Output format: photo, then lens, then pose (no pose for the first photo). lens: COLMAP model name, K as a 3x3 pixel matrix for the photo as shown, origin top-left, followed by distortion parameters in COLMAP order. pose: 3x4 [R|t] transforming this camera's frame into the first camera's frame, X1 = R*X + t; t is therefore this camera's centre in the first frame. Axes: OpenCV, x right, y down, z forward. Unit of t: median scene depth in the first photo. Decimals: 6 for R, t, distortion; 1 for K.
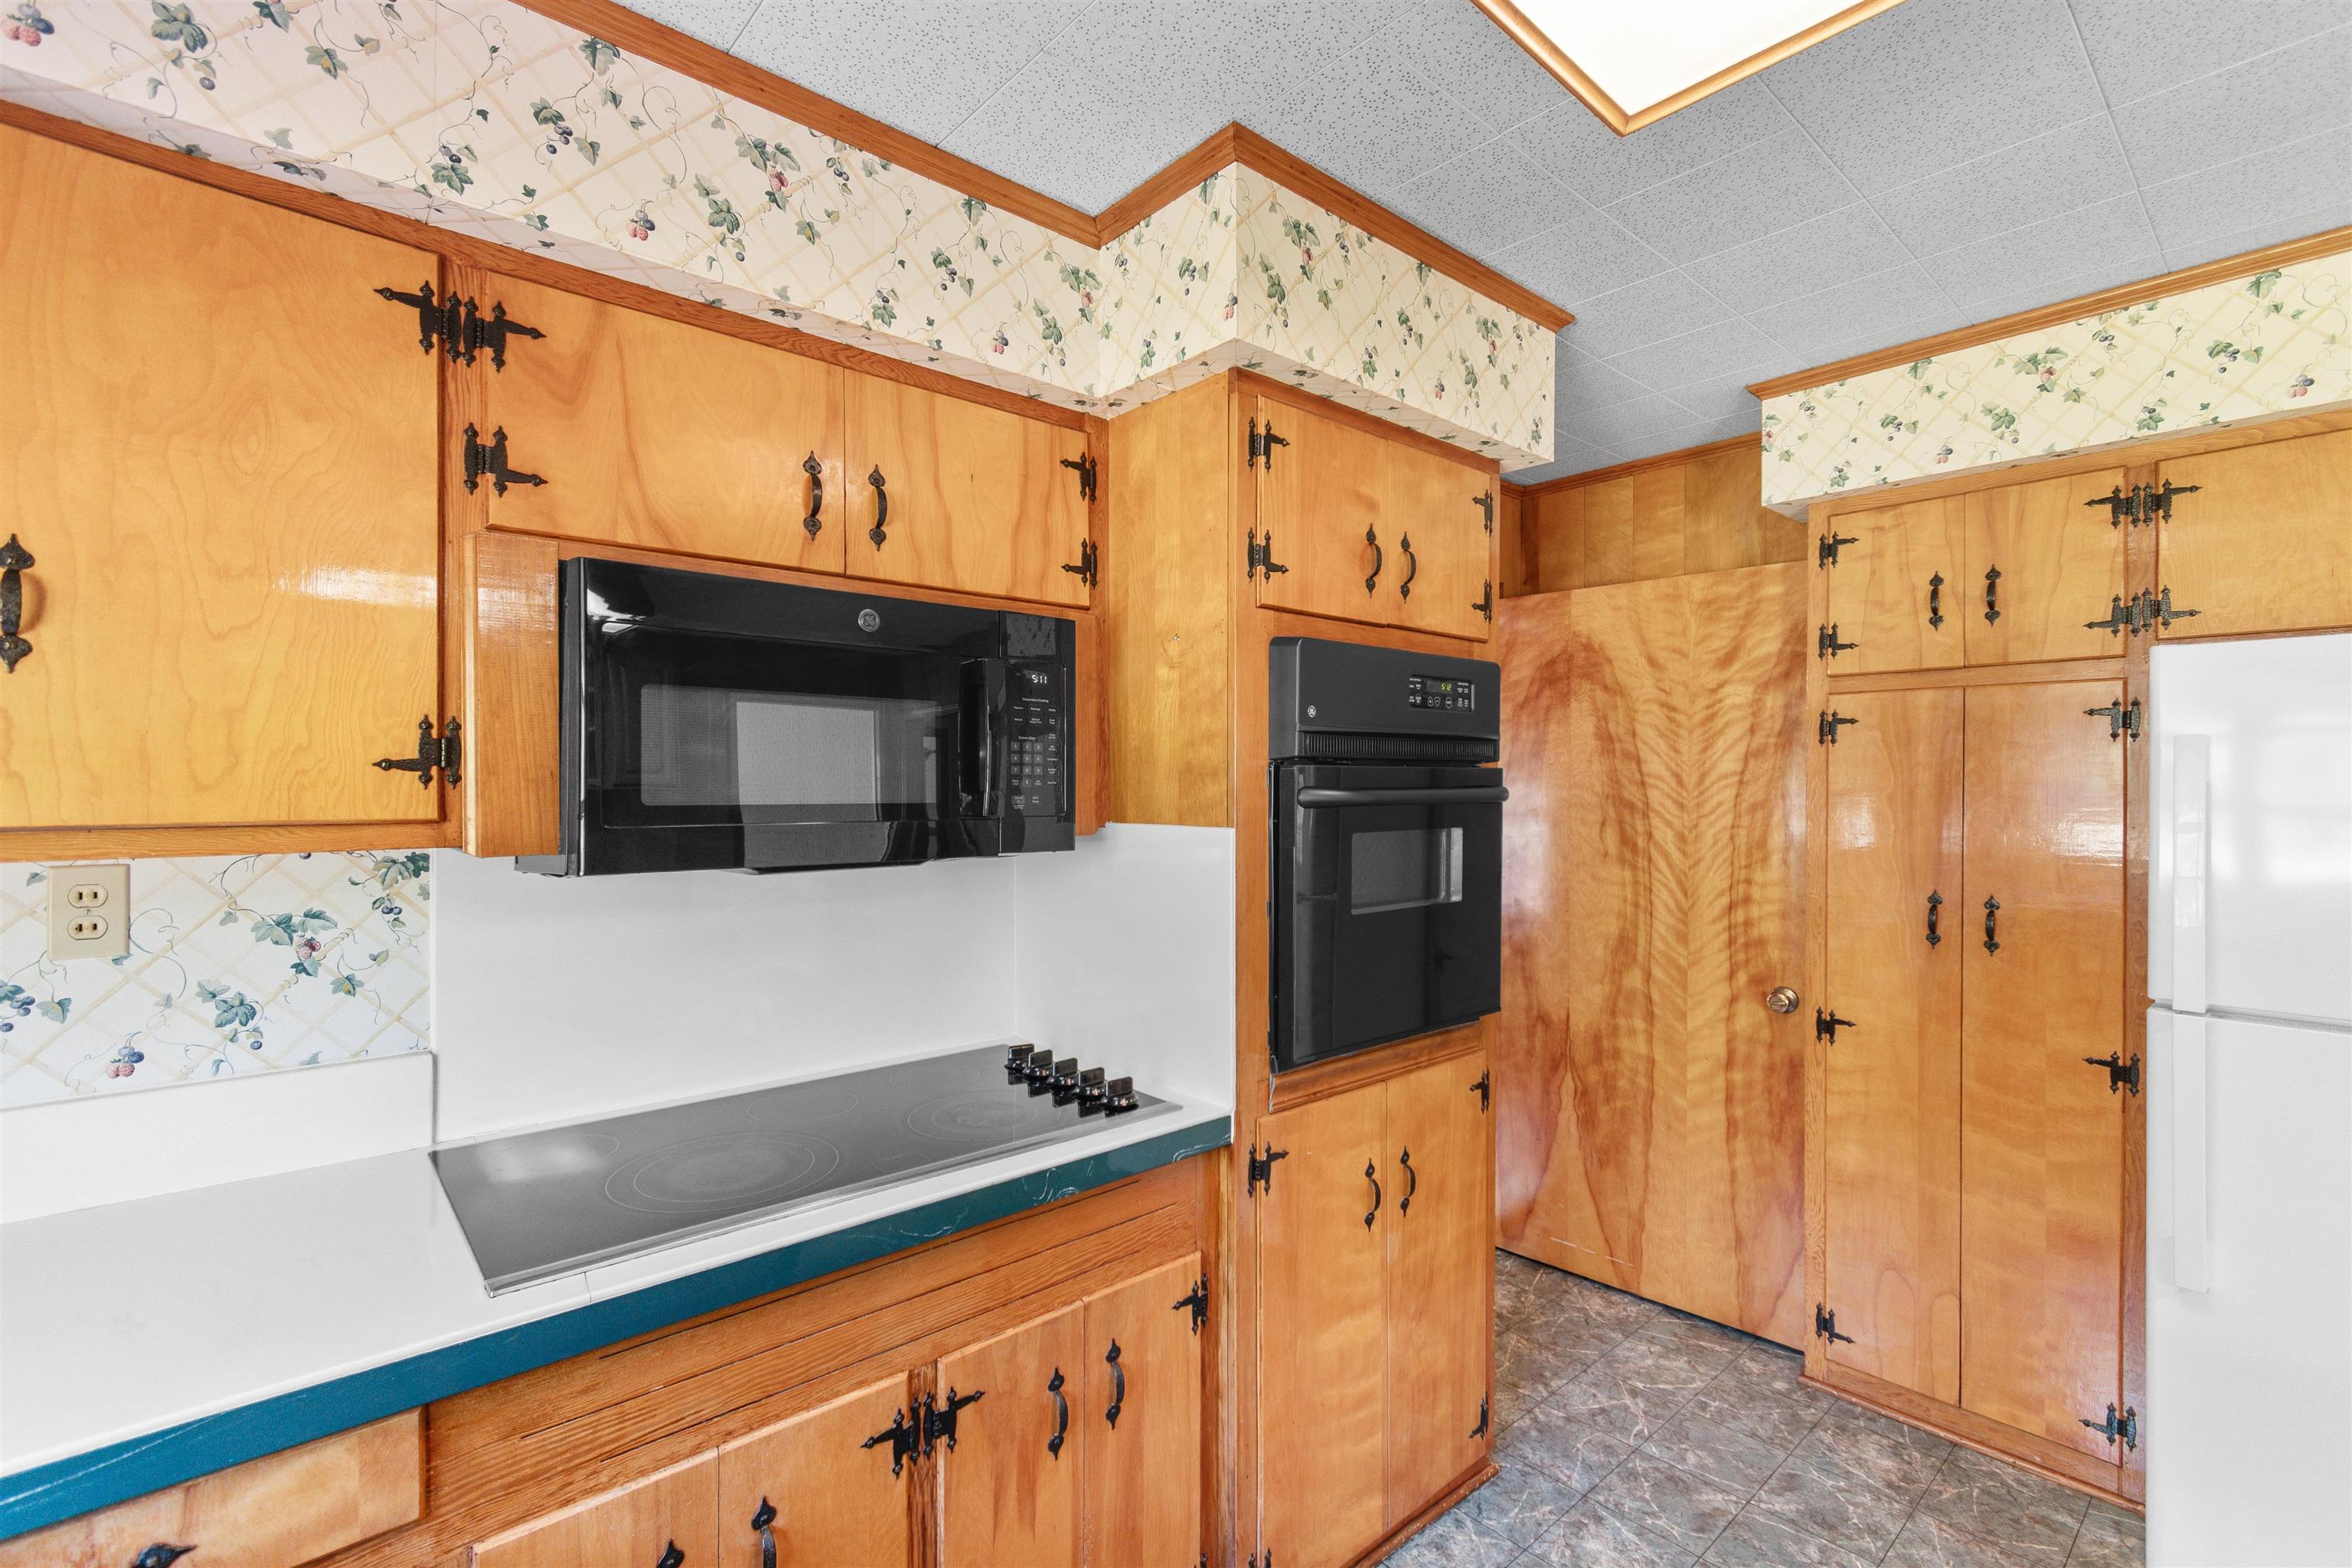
lens RADIAL K [[1042.3, 0, 1168.6], [0, 1042.3, 787.1], [0, 0, 1]] dist [0.005404, -0.001809]
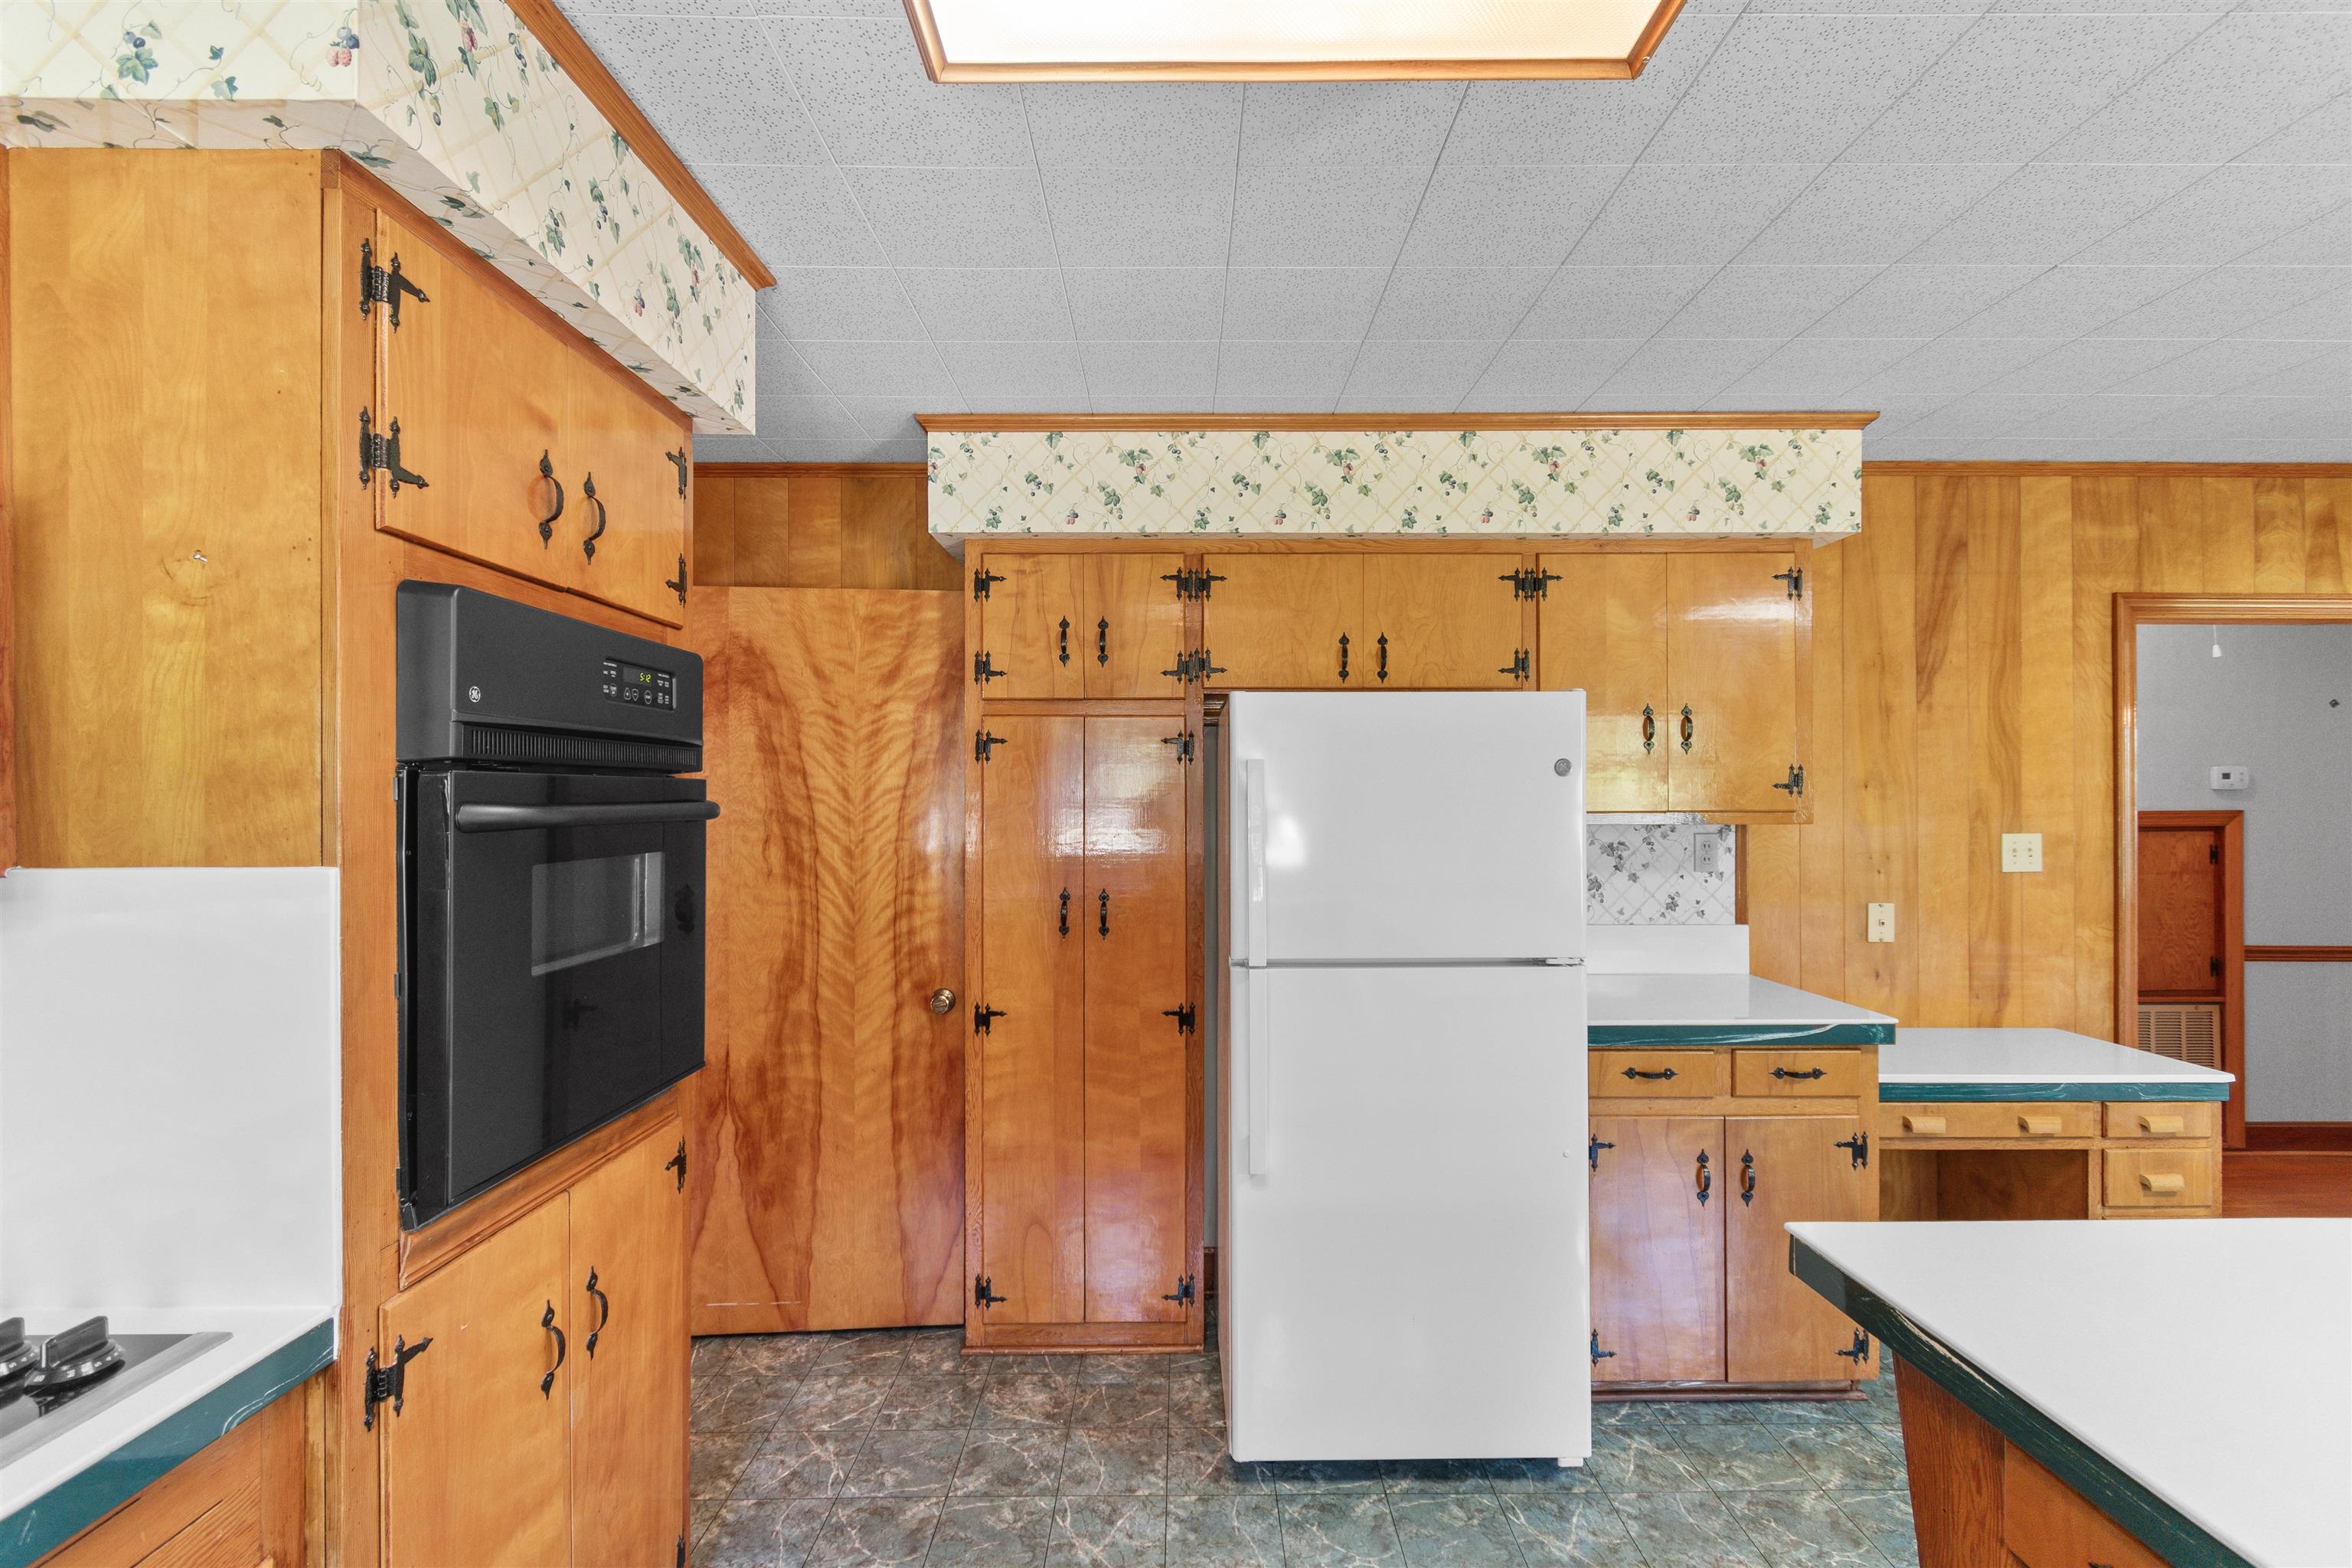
lens RADIAL K [[1042.3, 0, 1193.4], [0, 1042.3, 797.9], [0, 0, 1]] dist [0.005404, -0.001809]
pose [[0.649710, -0.002875, 0.760176, -0.077278], [0.007124, 0.999972, -0.002308, 0.001793], [-0.760148, 0.006915, 0.649713, 0.167971]]
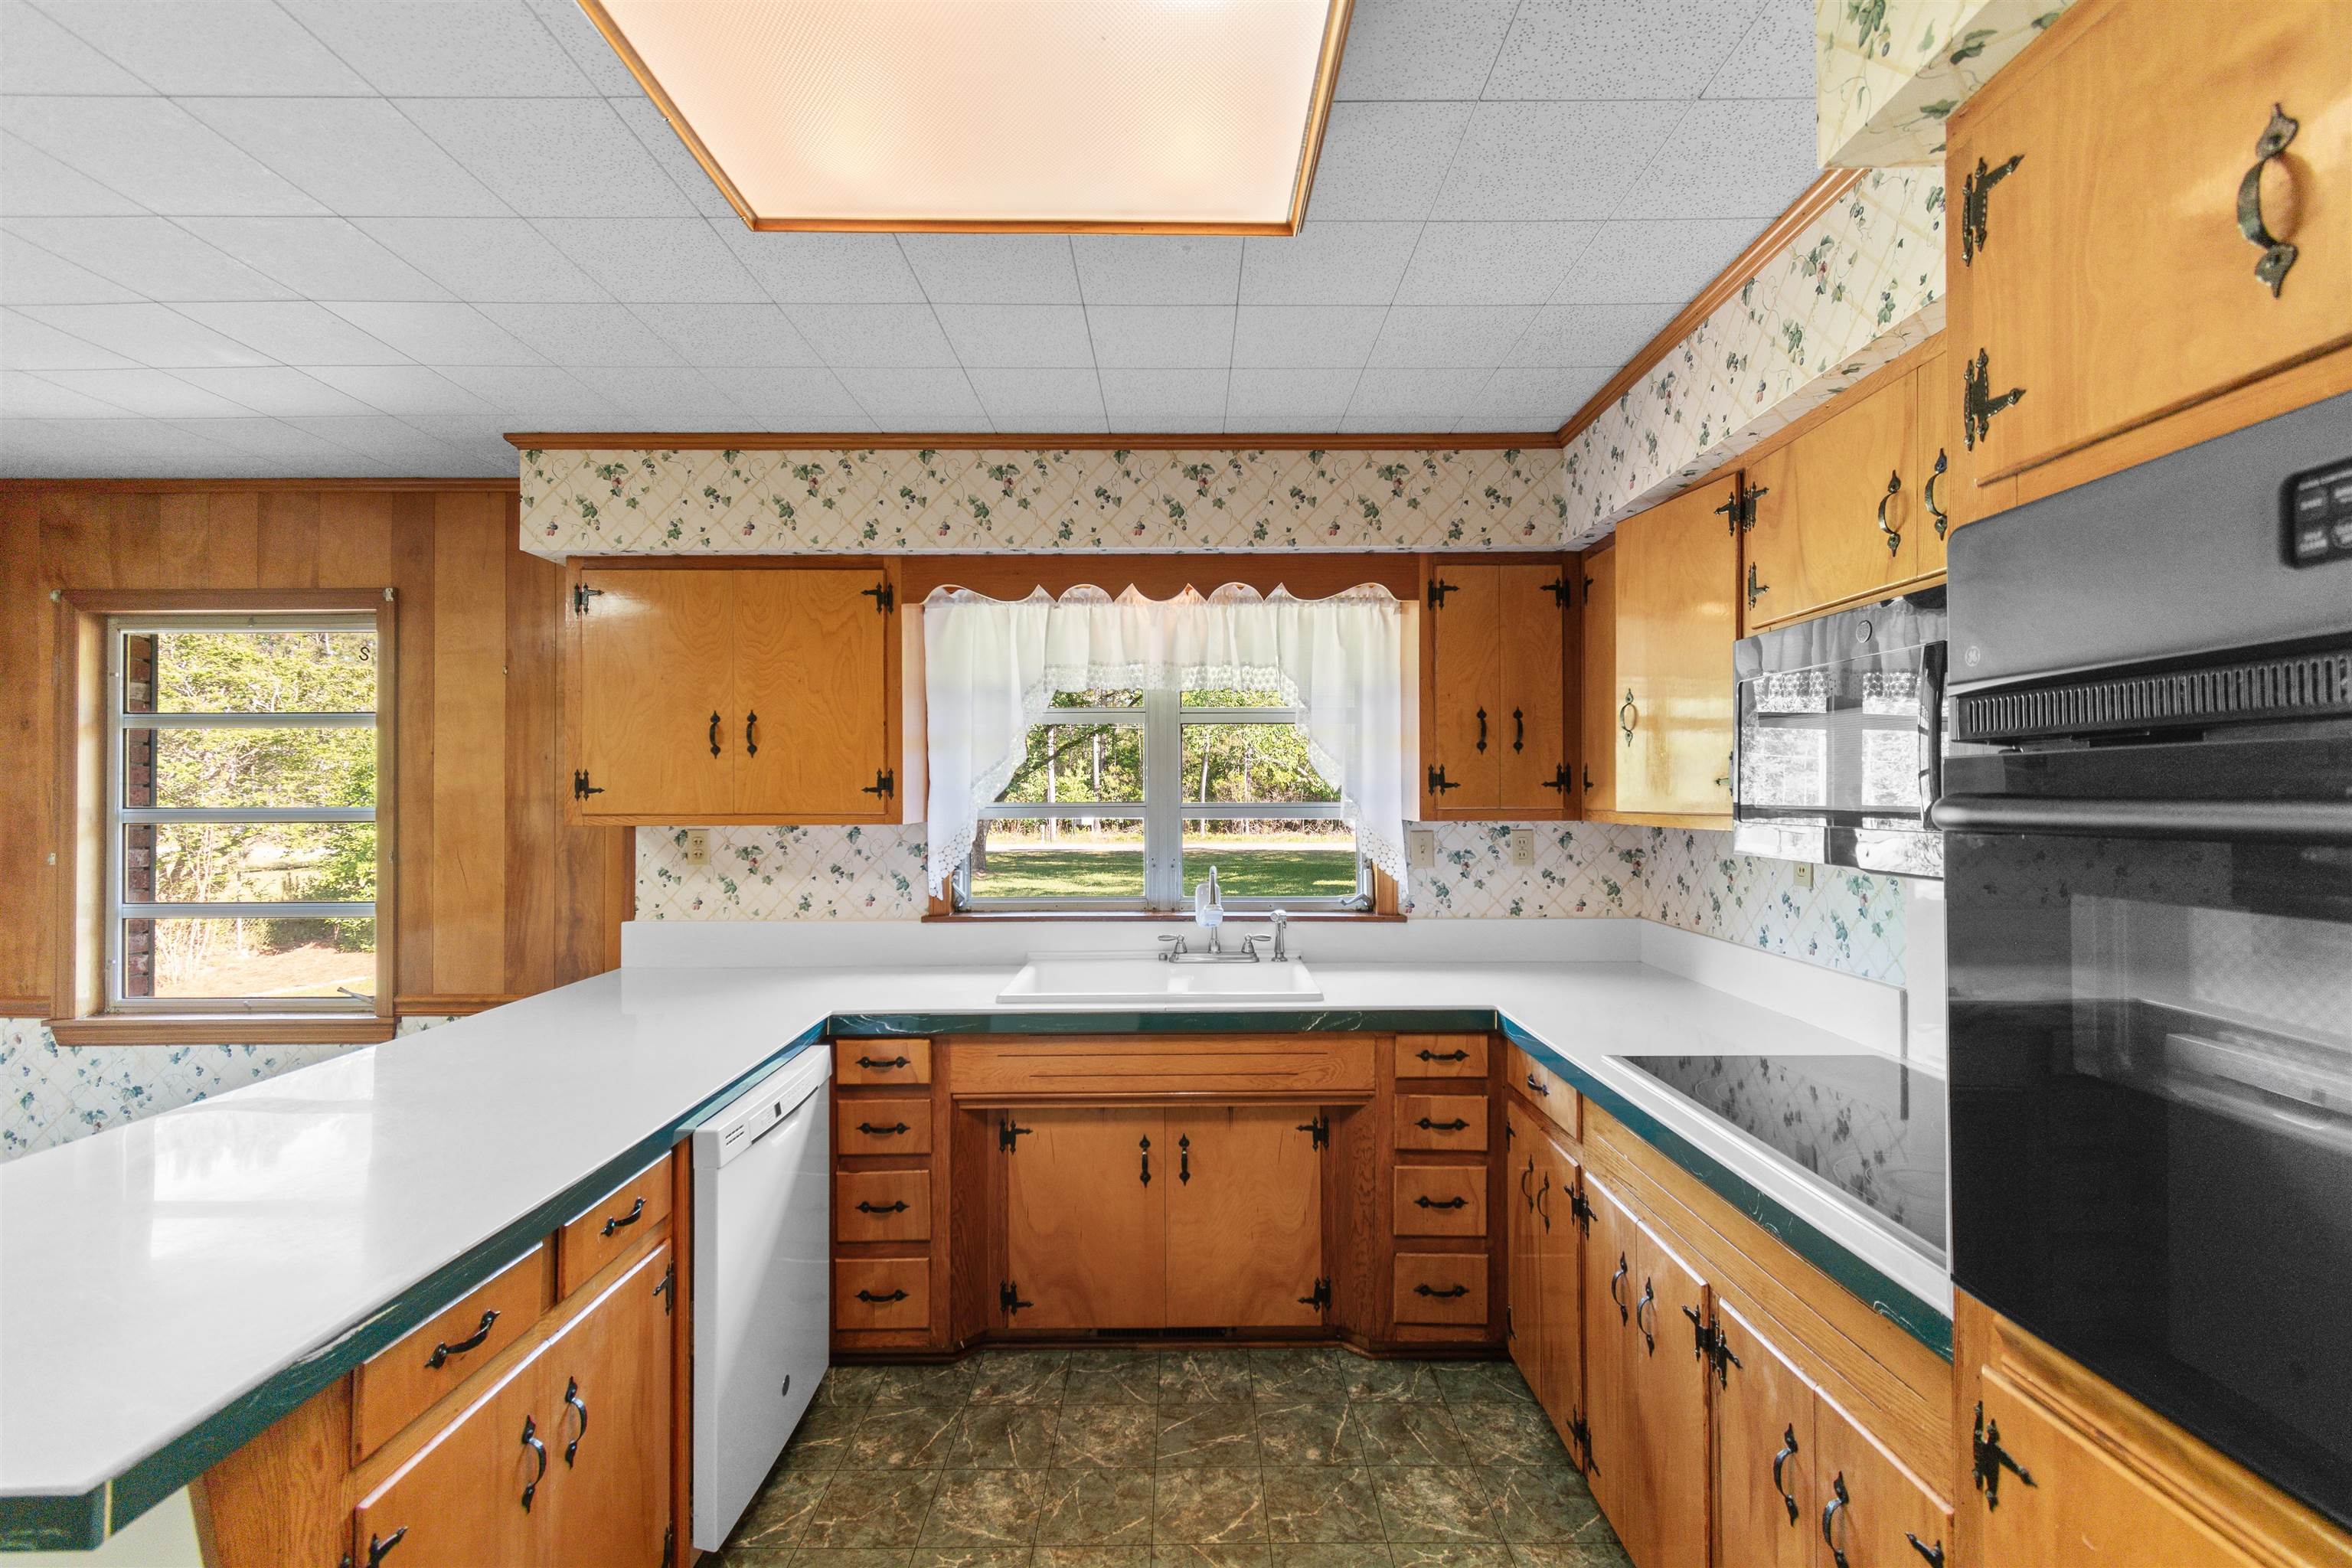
lens RADIAL K [[987.5, 0, 1168.0], [0, 987.5, 794.7], [0, 0, 1]] dist [-0.002241, -0.001094]
pose [[-0.651898, -0.002779, -0.758301, 0.732480], [-0.000269, 0.999994, -0.003434, 0.005700], [0.758306, -0.002035, -0.651895, 0.897937]]
